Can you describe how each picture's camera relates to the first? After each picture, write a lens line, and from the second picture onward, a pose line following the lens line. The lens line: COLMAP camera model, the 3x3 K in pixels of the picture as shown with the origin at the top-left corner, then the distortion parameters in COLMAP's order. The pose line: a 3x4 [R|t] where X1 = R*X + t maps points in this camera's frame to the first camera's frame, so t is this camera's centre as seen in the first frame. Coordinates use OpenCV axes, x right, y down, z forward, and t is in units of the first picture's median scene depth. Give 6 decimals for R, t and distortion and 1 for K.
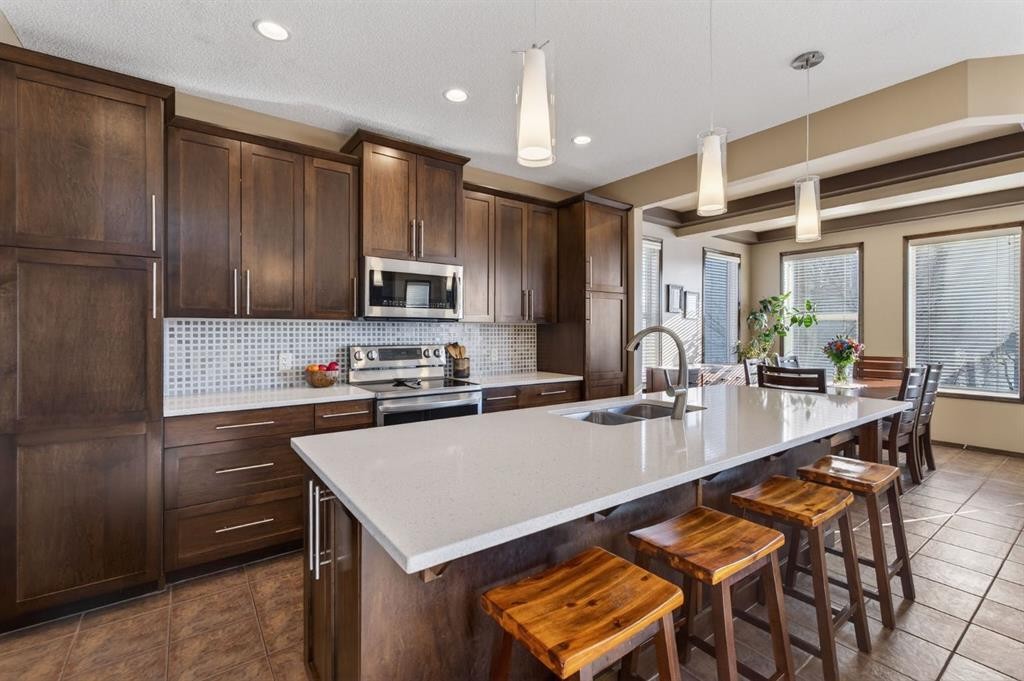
lens RADIAL K [[447.0, 0, 512.2], [0, 447.0, 329.2], [0, 0, 1]] dist [0.009648, -0.002945]
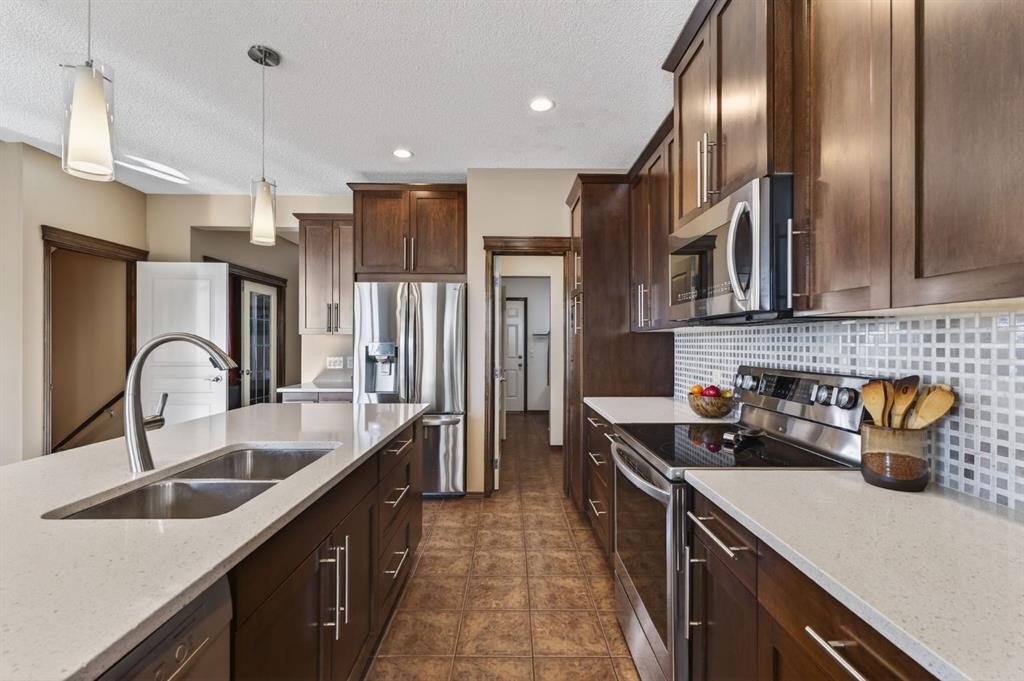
lens RADIAL K [[447.0, 0, 513.7], [0, 447.0, 339.1], [0, 0, 1]] dist [0.009648, -0.002945]
pose [[-0.580661, -0.014130, -0.814023, 0.340677], [-0.005574, 0.999895, -0.013380, 0.009736], [0.814126, -0.003232, -0.580679, 1.053819]]
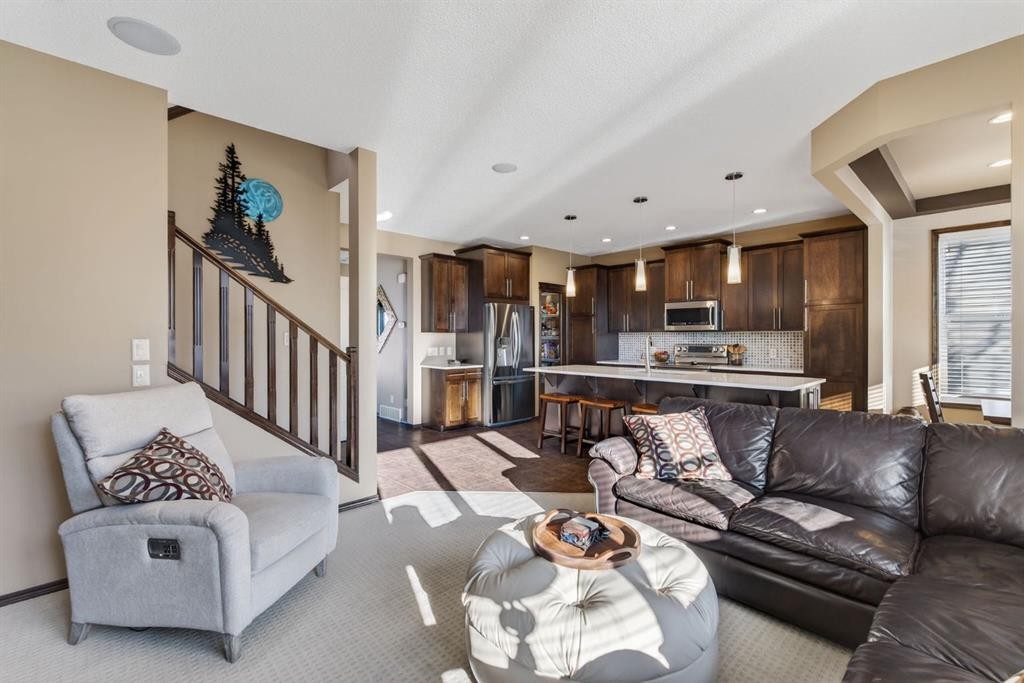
lens RADIAL K [[481.4, 0, 520.2], [0, 481.4, 338.2], [0, 0, 1]] dist [-0.000545, 0.000003]
pose [[0.155318, 0.001147, -0.987864, 1.642319], [0.005709, 0.999982, 0.002059, 0.000685], [0.987848, -0.005960, 0.155308, -0.059723]]
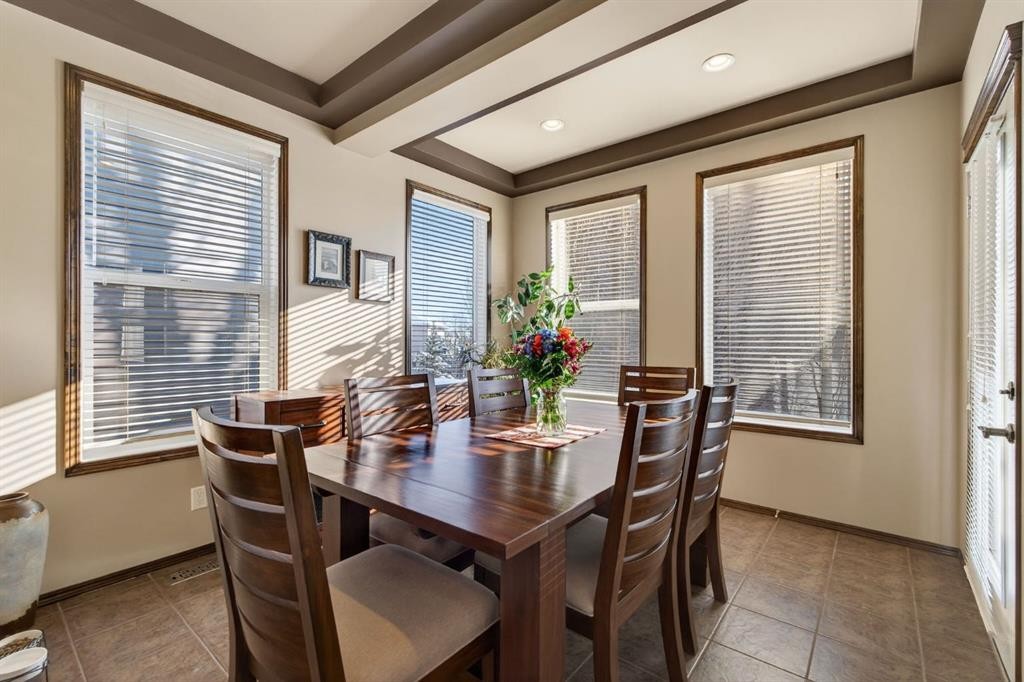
lens RADIAL K [[447.0, 0, 514.0], [0, 447.0, 340.9], [0, 0, 1]] dist [0.009648, -0.002945]
pose [[0.967195, 0.000556, 0.254036, 0.733274], [-0.001010, 0.999998, 0.001658, 0.040751], [-0.254034, -0.001860, 0.967193, 0.727639]]
